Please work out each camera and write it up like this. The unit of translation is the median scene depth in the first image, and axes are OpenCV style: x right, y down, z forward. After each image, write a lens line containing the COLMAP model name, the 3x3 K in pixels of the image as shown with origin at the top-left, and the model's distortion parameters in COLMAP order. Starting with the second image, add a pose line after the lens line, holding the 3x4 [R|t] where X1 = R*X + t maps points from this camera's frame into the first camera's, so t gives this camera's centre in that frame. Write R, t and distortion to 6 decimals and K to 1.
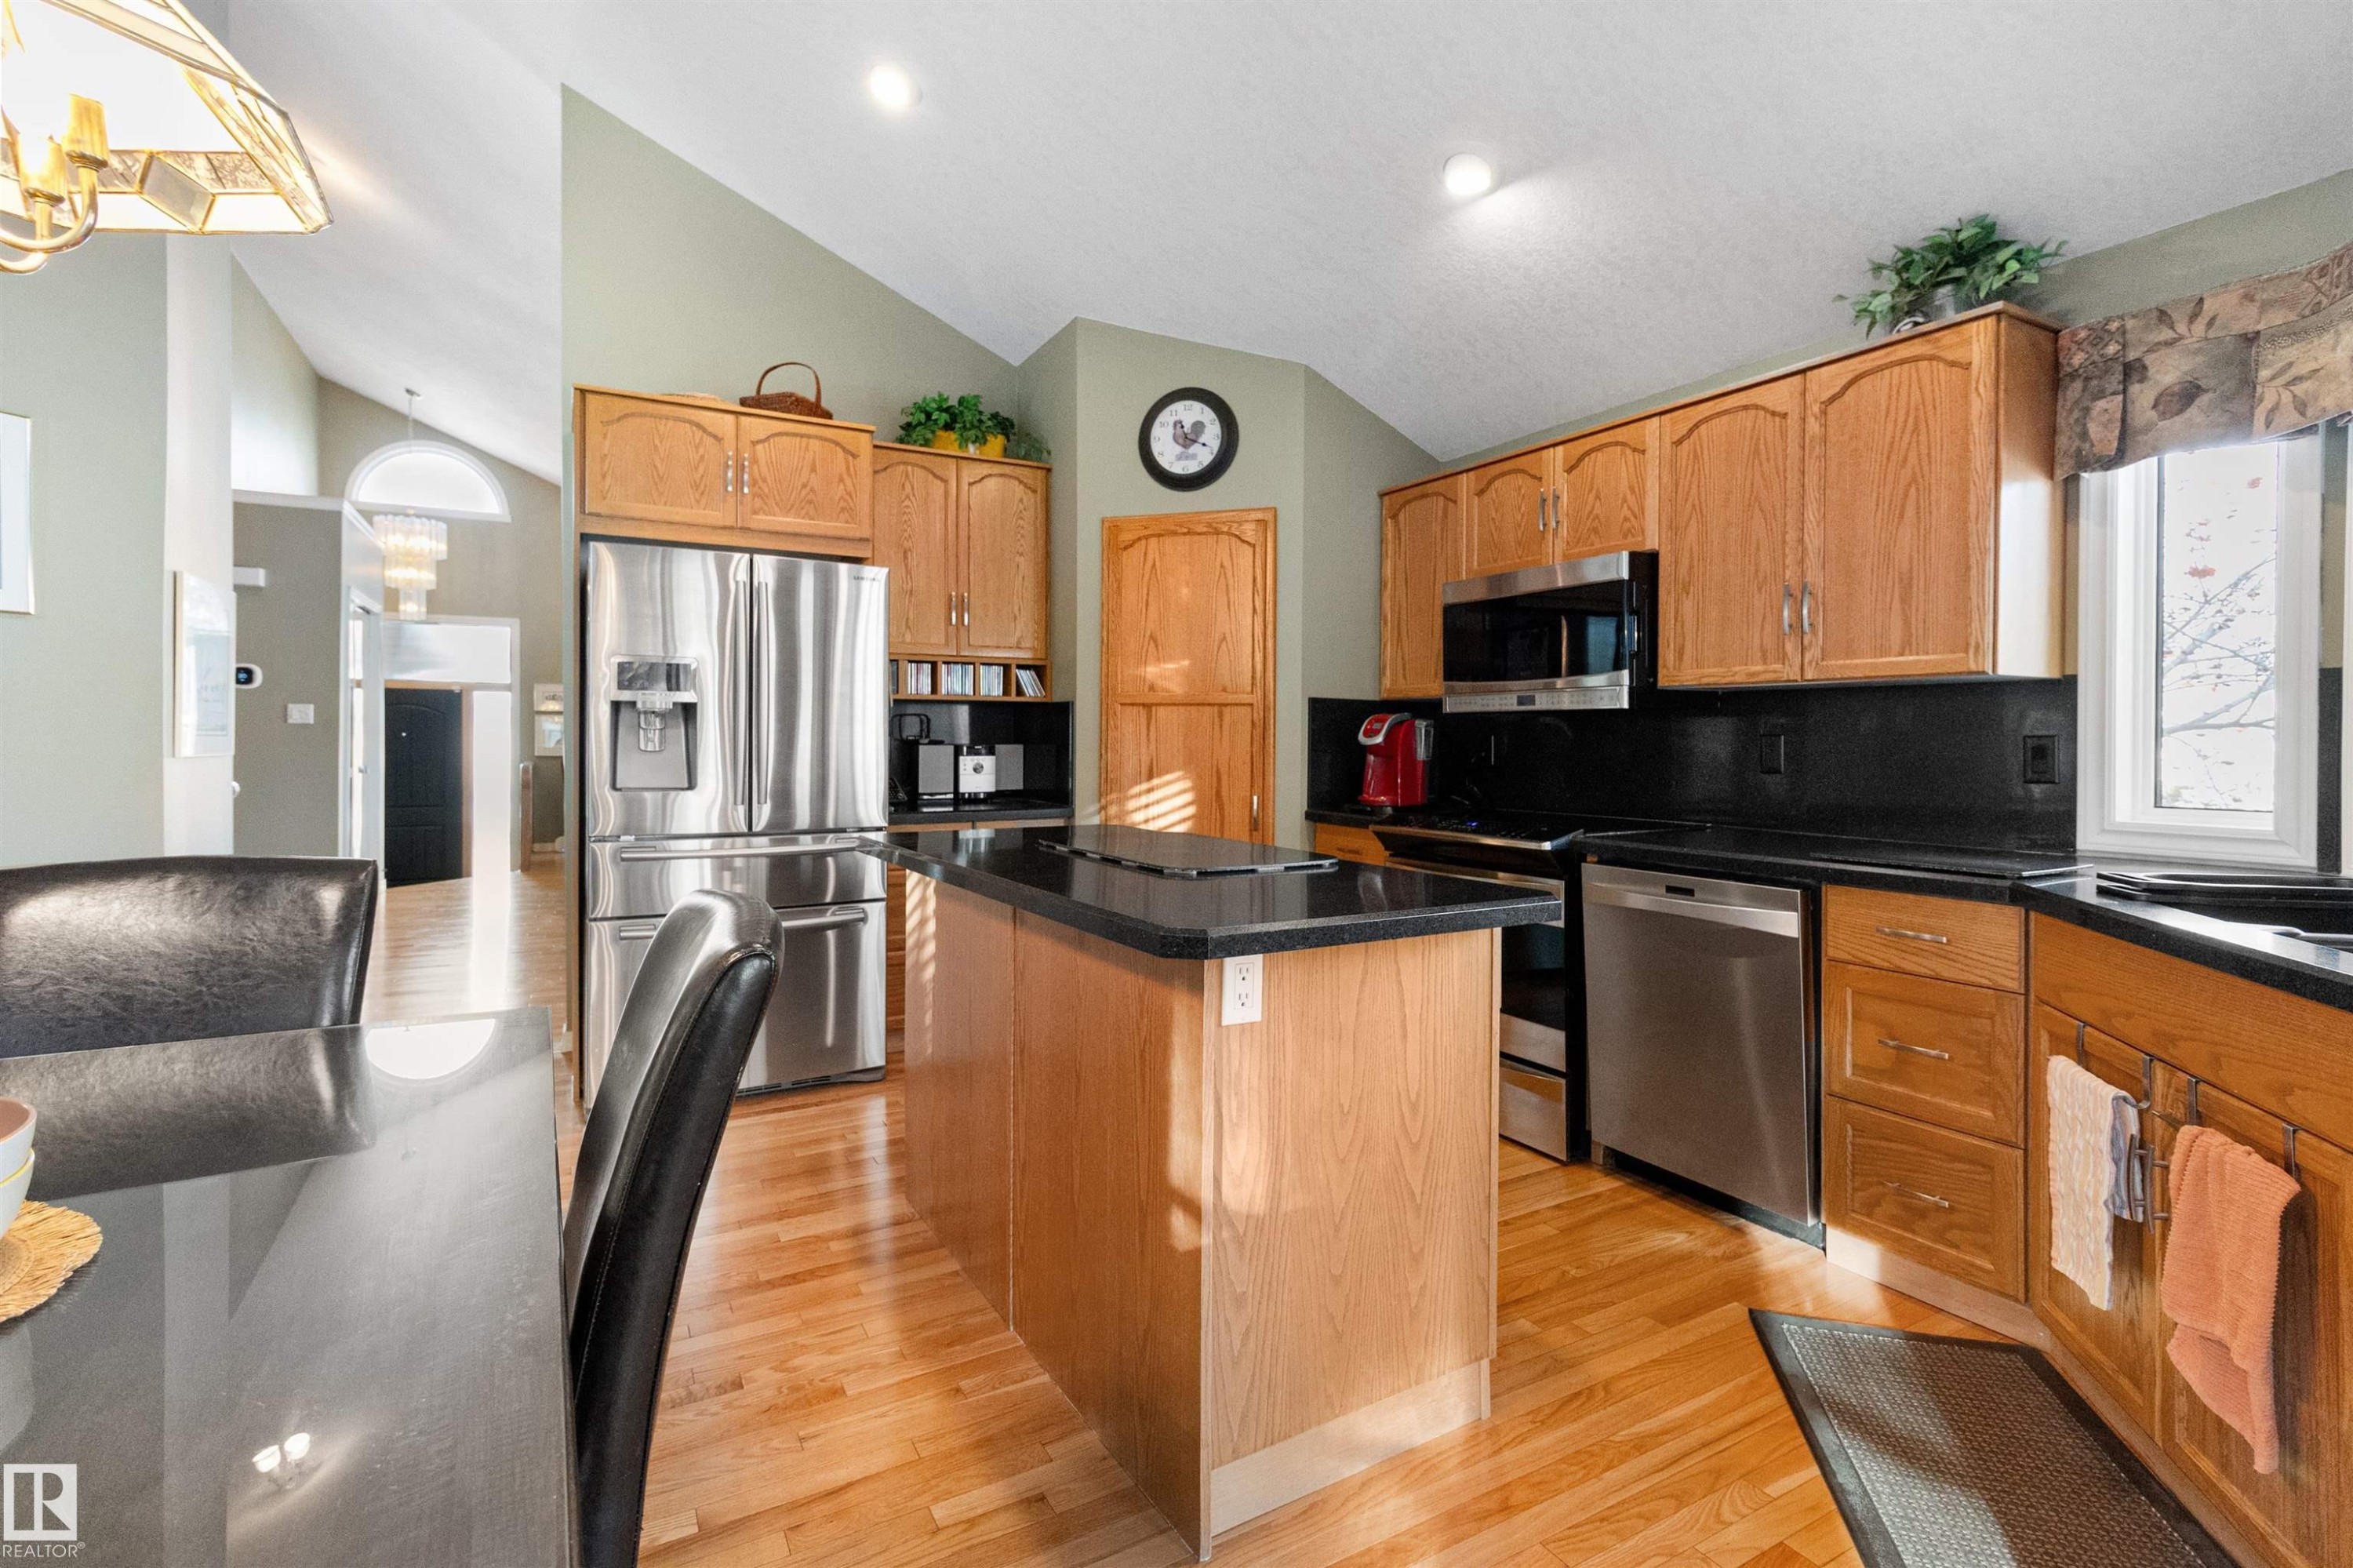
lens RADIAL K [[1081.8, 0, 1177.7], [0, 1081.8, 747.8], [0, 0, 1]] dist [0.004917, -0.000477]
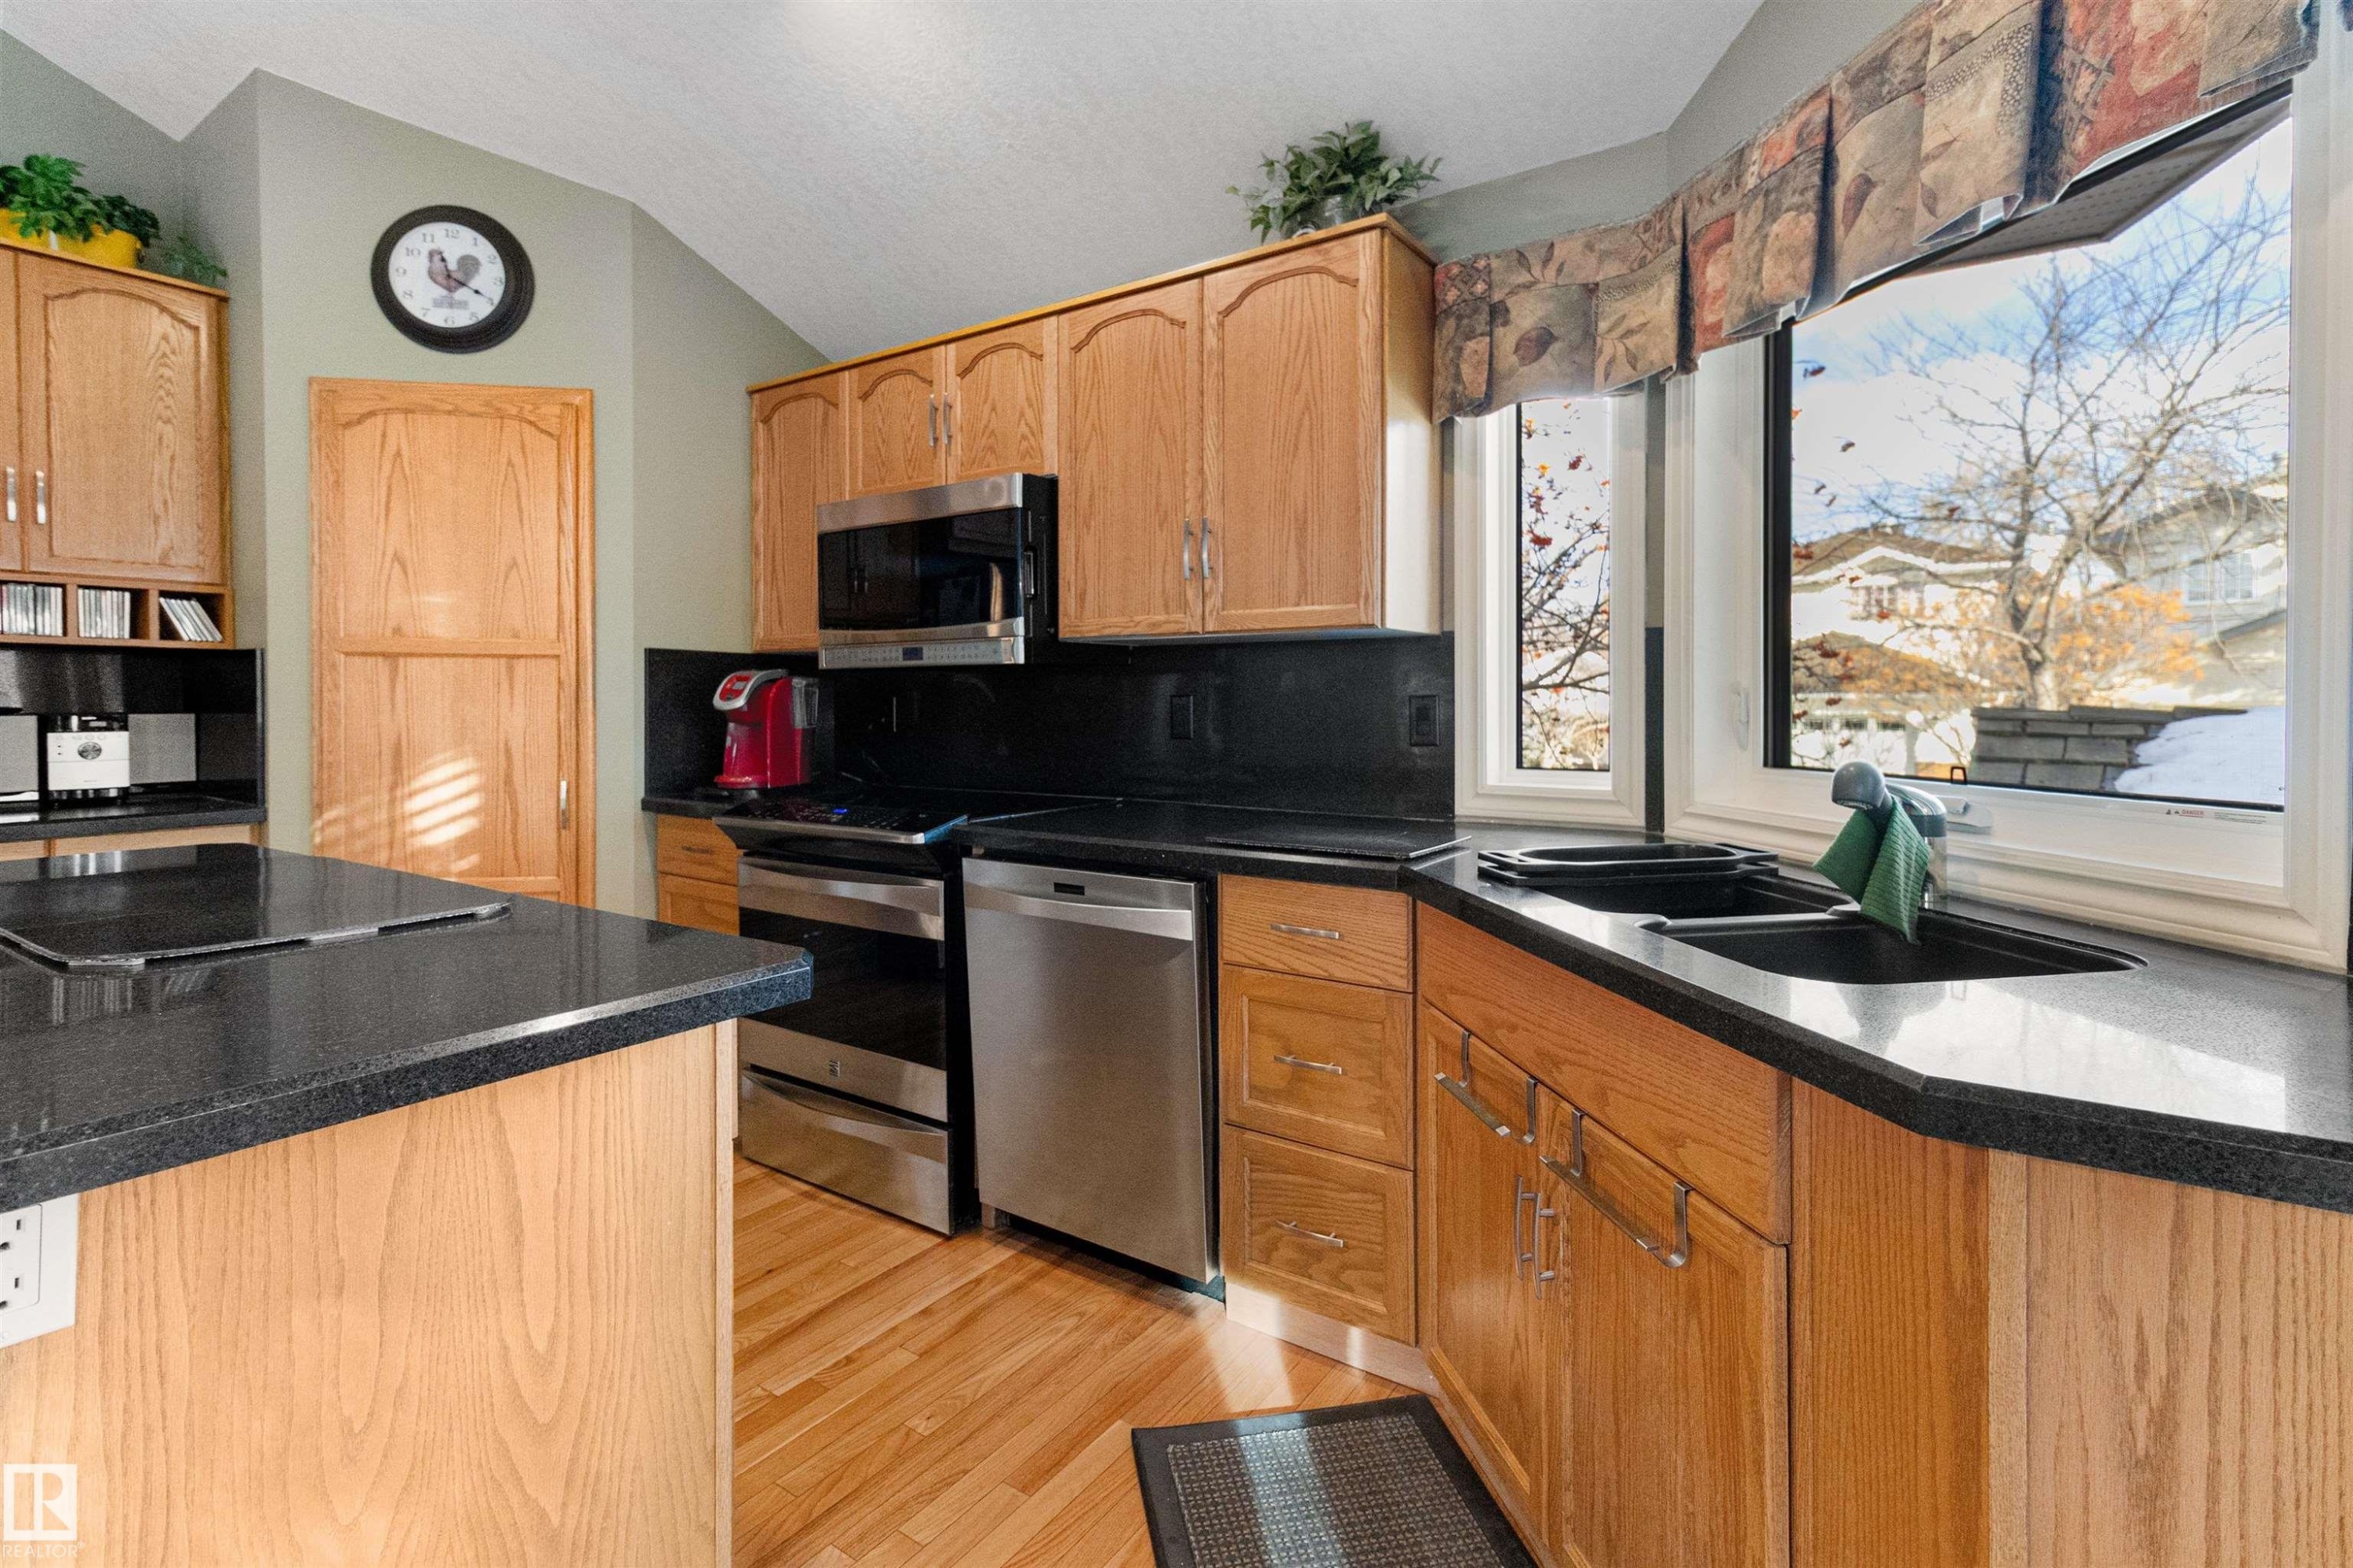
lens RADIAL K [[1098.4, 0, 1176.5], [0, 1098.4, 709.1], [0, 0, 1]] dist [0.000451, -0.000005]
pose [[0.898503, -0.008222, 0.438890, 0.172841], [0.008516, 0.999963, 0.001297, -0.002398], [-0.438884, 0.002573, 0.898540, 0.222802]]
